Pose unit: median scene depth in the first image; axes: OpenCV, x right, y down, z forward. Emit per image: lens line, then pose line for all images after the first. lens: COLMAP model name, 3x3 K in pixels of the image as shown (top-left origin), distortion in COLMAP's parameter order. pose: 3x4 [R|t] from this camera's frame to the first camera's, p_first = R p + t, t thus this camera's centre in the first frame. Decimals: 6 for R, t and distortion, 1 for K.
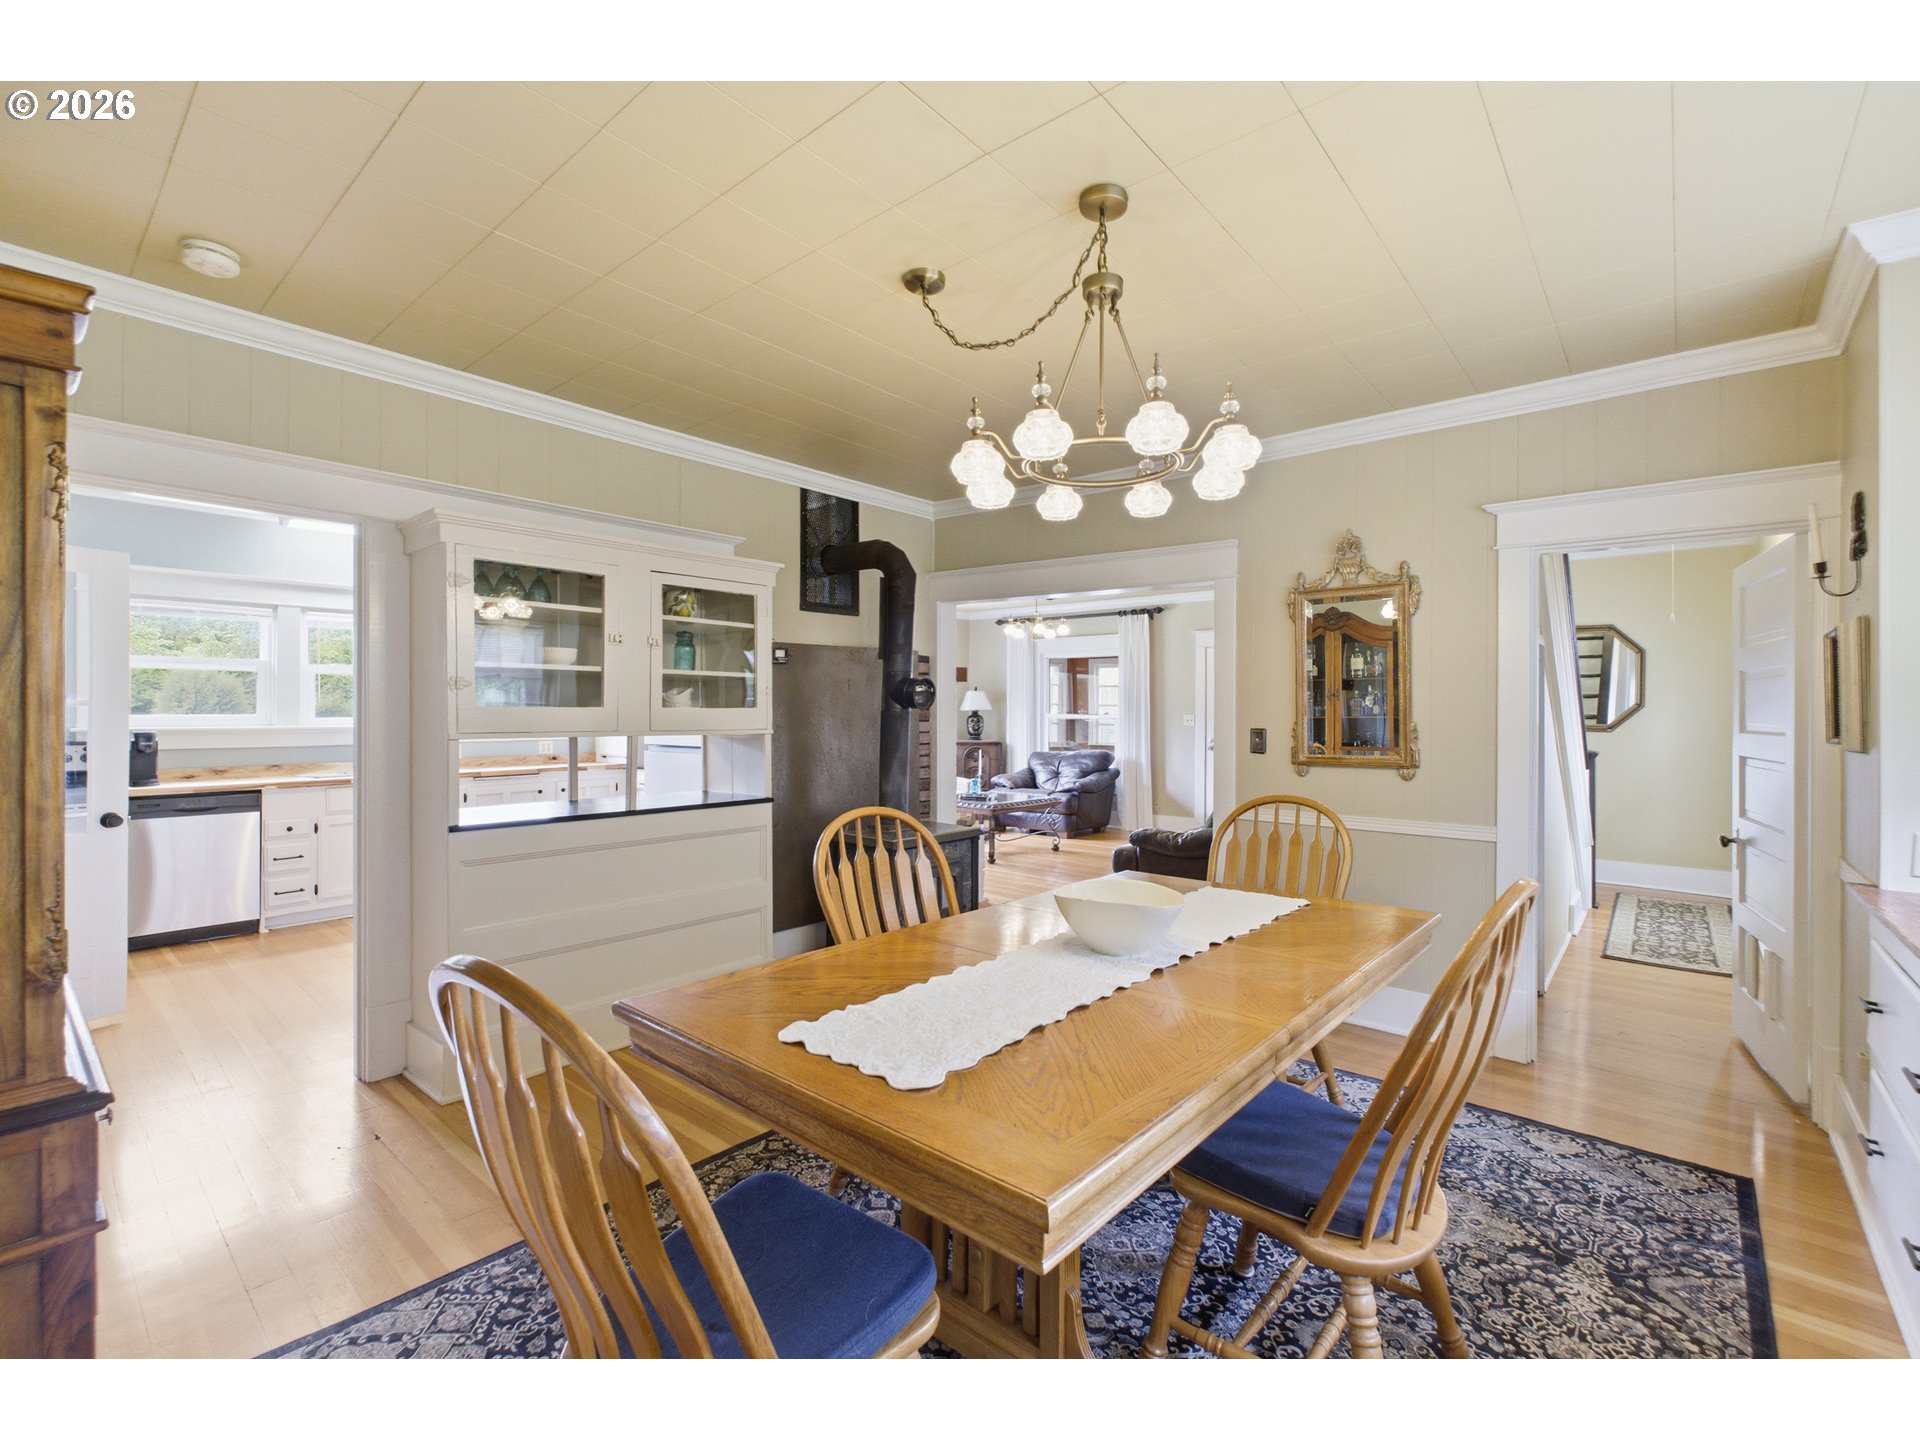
lens RADIAL K [[829.2, 0, 932.8], [0, 829.2, 730.9], [0, 0, 1]] dist [-0.002361, -0.000123]
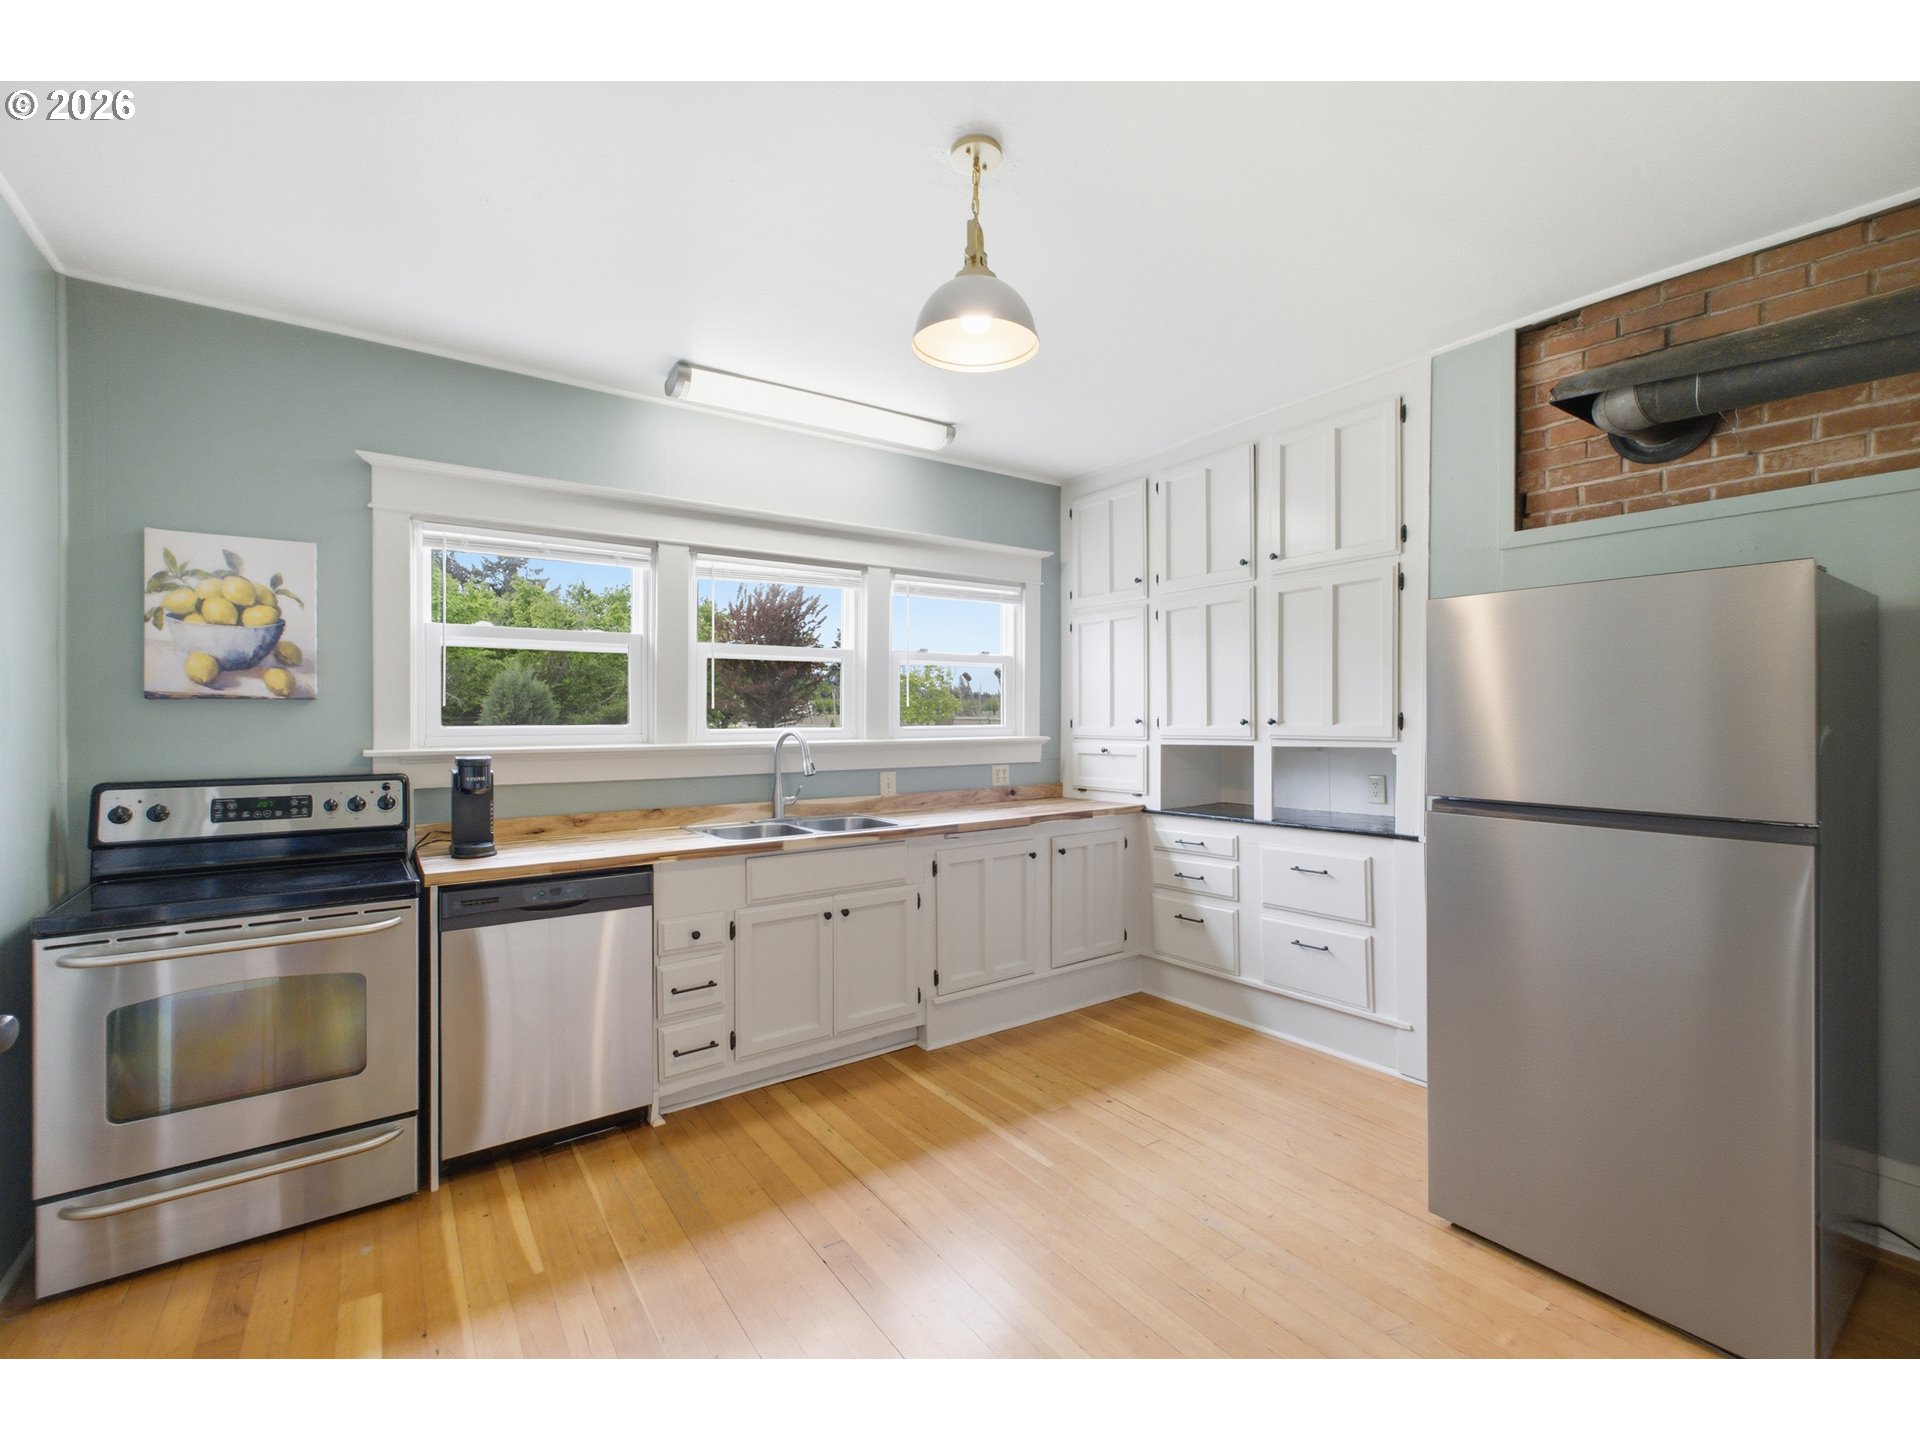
lens RADIAL K [[829.2, 0, 948.7], [0, 829.2, 728.6], [0, 0, 1]] dist [-0.002361, -0.000123]
pose [[0.971084, -0.003558, -0.238711, -0.486165], [0.003043, 0.999992, -0.002528, -0.015675], [0.238718, 0.001729, 0.971087, 0.511273]]
